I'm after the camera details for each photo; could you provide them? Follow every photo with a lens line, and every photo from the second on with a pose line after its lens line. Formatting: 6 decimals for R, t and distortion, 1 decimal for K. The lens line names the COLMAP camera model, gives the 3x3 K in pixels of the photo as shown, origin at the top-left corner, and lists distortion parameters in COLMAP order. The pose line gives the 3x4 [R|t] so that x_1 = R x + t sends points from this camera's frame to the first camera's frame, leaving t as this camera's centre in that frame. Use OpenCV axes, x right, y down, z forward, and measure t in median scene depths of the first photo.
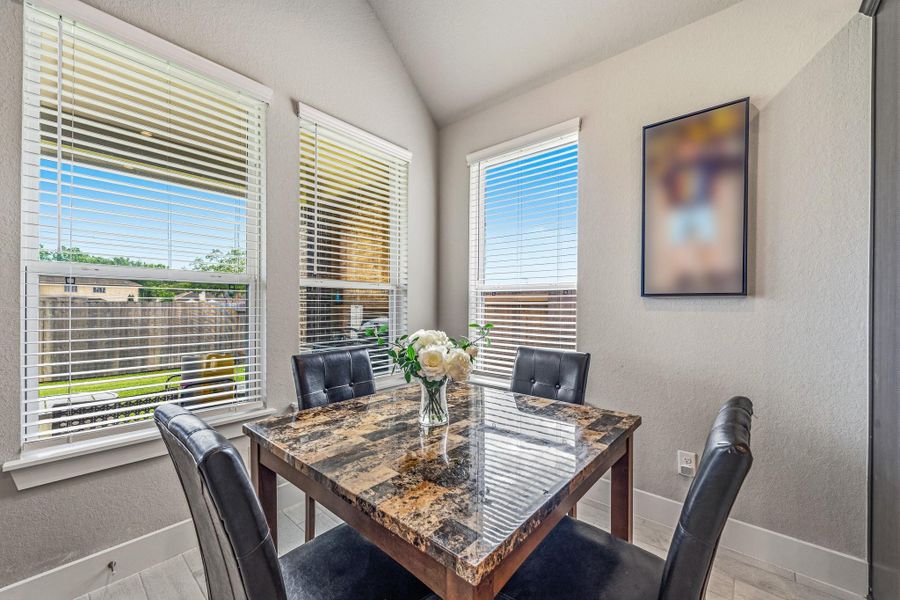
lens RADIAL K [[352.0, 0, 449.9], [0, 352.0, 307.6], [0, 0, 1]] dist [-0.001777, 0.000144]
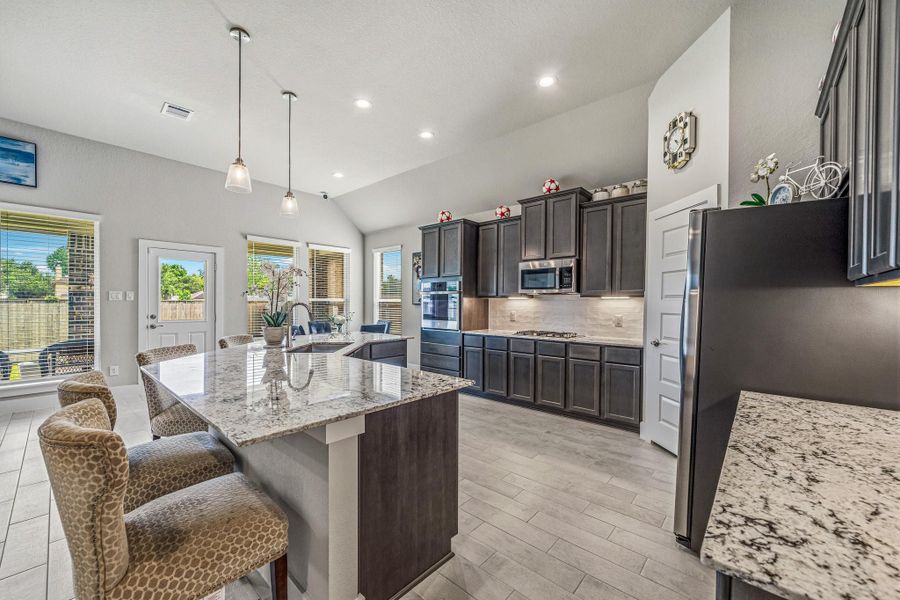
lens RADIAL K [[352.0, 0, 450.4], [0, 352.0, 303.2], [0, 0, 1]] dist [-0.001777, 0.000144]
pose [[0.999955, -0.000700, -0.009436, 0.972023], [0.000634, 0.999975, -0.007015, -0.023902], [0.009440, 0.007009, 0.999931, -2.340931]]
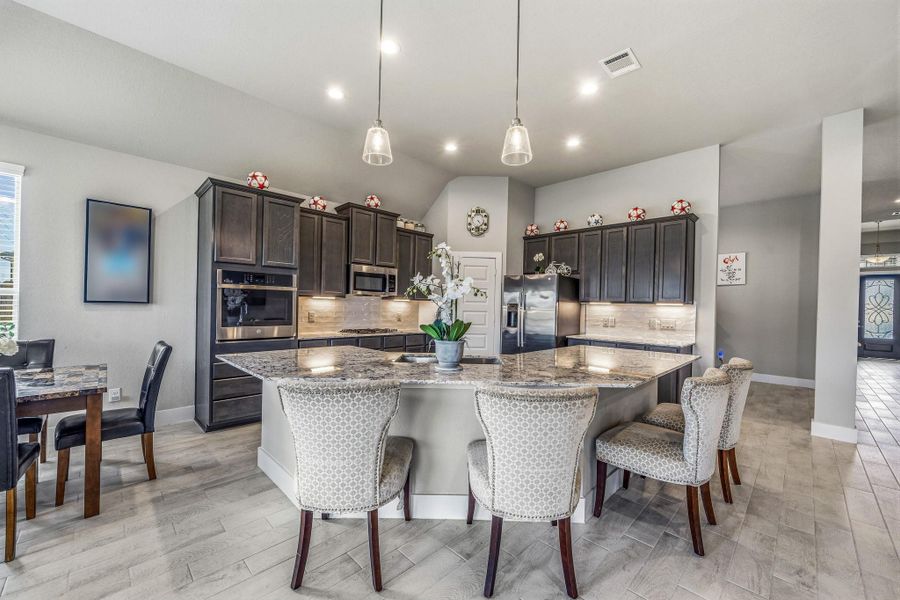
lens RADIAL K [[352.0, 0, 453.4], [0, 352.0, 304.9], [0, 0, 1]] dist [-0.001777, 0.000144]
pose [[0.064448, -0.000244, 0.997921, -0.976924], [-0.010323, 0.999946, 0.000912, -0.039572], [-0.997868, -0.010360, 0.064442, -0.814330]]
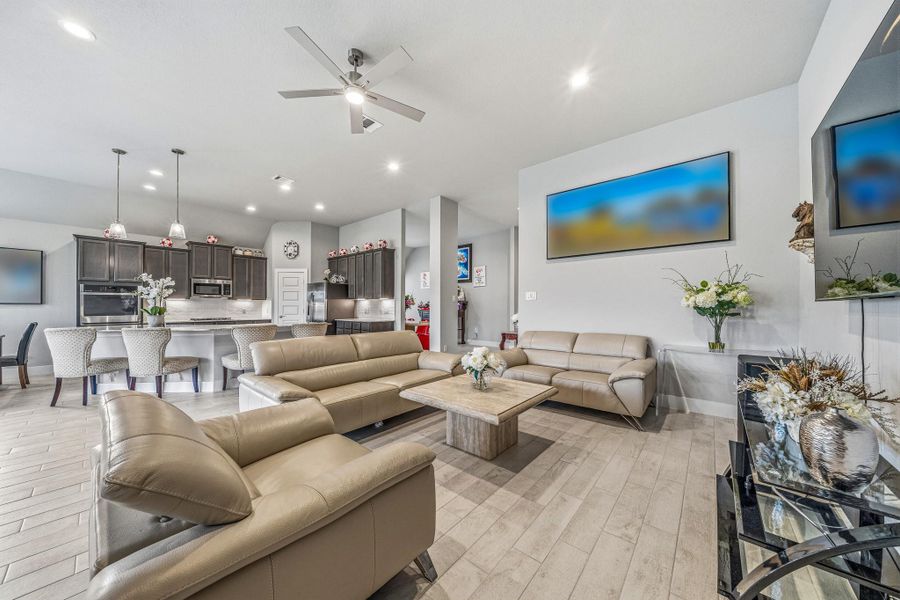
lens RADIAL K [[305.2, 0, 450.9], [0, 305.2, 303.9], [0, 0, 1]] dist [-0.006942, 0.000319]
pose [[-0.010778, 0.003004, 0.999937, -2.099733], [0.010870, 0.999937, -0.002887, 0.019837], [-0.999883, 0.010838, -0.010810, -2.881585]]
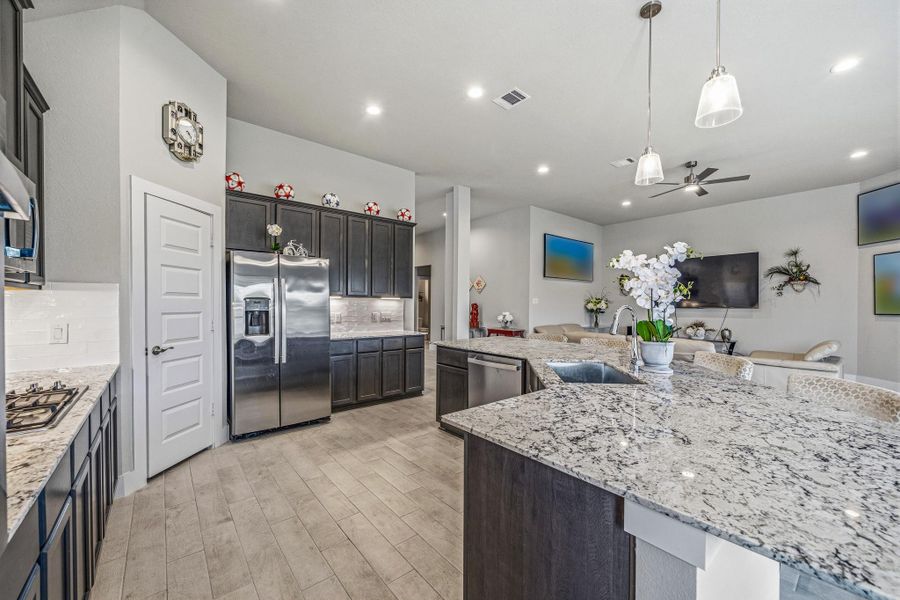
lens RADIAL K [[352.0, 0, 454.4], [0, 352.0, 308.4], [0, 0, 1]] dist [-0.001777, 0.000144]
pose [[-0.987090, -0.012541, 0.159677, 0.602629], [-0.008774, 0.999667, 0.024275, -0.051146], [-0.159929, 0.022561, -0.986871, 0.448817]]
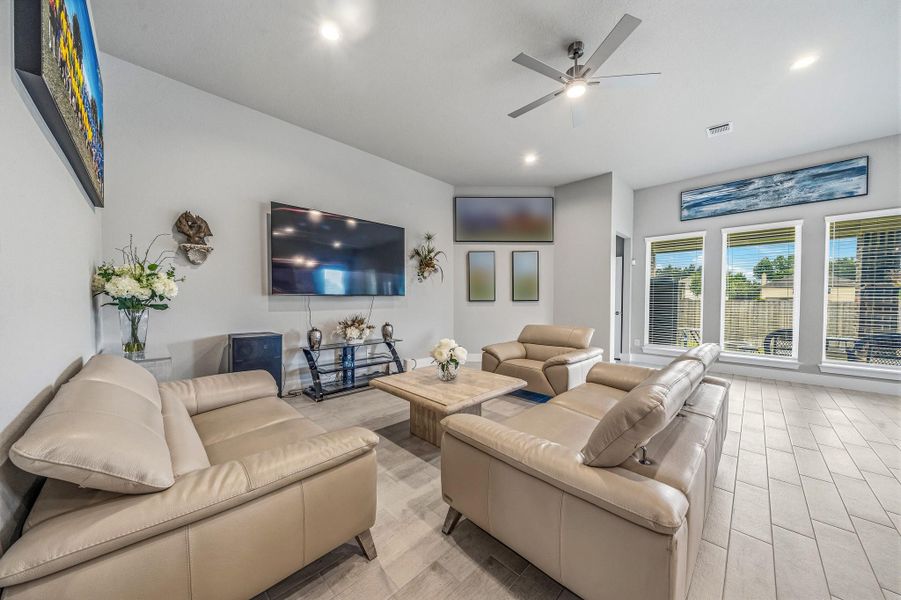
lens RADIAL K [[305.6, 0, 454.2], [0, 305.6, 301.7], [0, 0, 1]] dist [-0.006942, 0.000319]
pose [[-0.065129, 0.001907, -0.997875, 0.682063], [-0.020040, 0.999794, 0.003218, 0.038884], [0.997676, 0.020207, -0.065077, -2.915989]]
